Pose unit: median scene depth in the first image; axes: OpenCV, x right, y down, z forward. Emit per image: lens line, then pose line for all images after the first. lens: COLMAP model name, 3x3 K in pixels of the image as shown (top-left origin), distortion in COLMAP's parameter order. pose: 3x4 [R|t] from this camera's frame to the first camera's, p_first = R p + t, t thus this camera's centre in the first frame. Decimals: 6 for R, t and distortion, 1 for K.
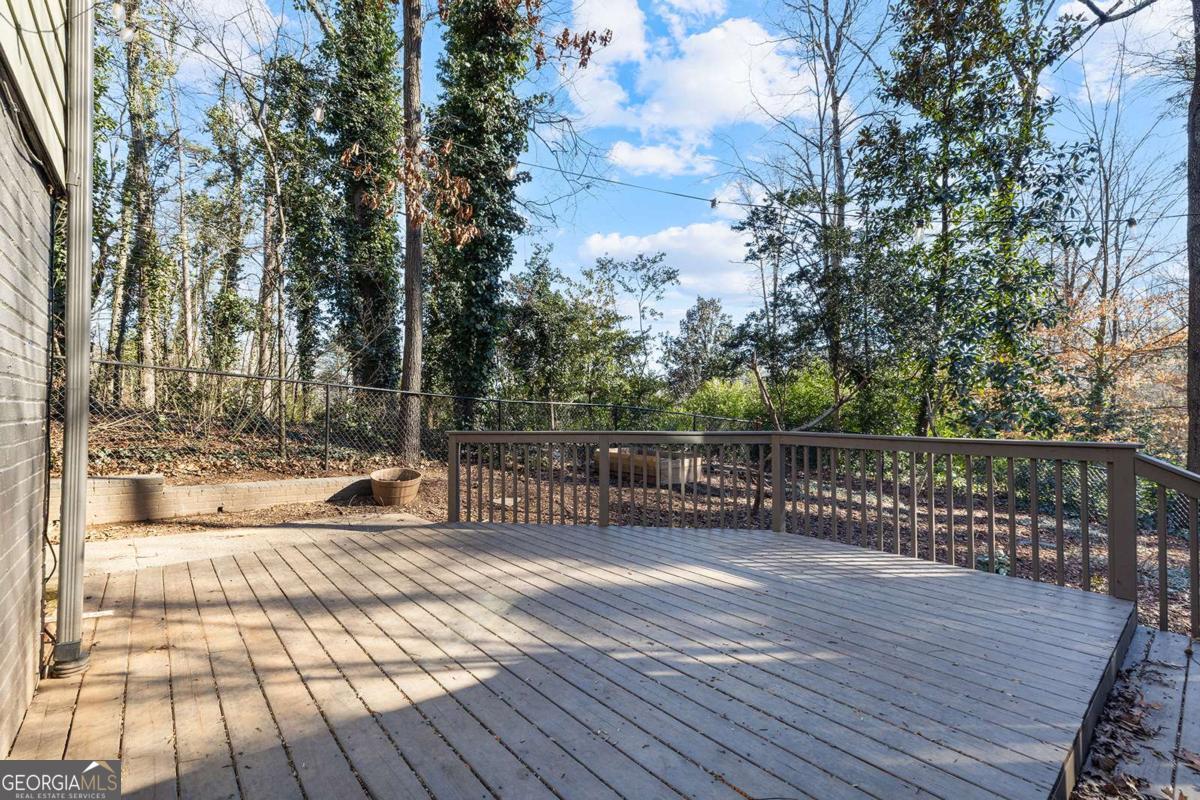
lens RADIAL K [[535.2, 0, 600.0], [0, 535.2, 400.0], [0, 0, 1]] dist [-0.000303, -0.000049]
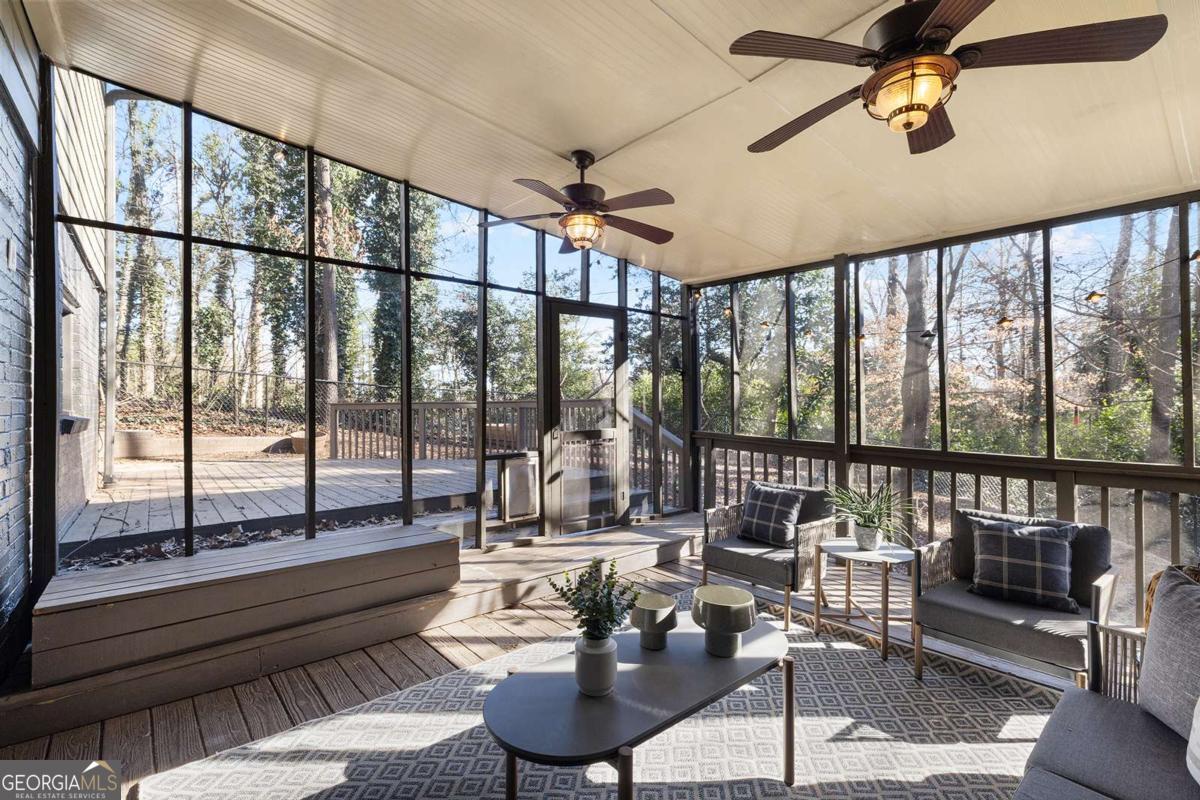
lens RADIAL K [[552.3, 0, 600.0], [0, 552.3, 400.0], [0, 0, 1]] dist [0.014493, 0.000011]
pose [[0.999663, -0.005773, -0.025295, 0.243173], [0.005943, 0.999960, 0.006624, 0.018327], [0.025256, -0.006772, 0.999658, -0.276057]]
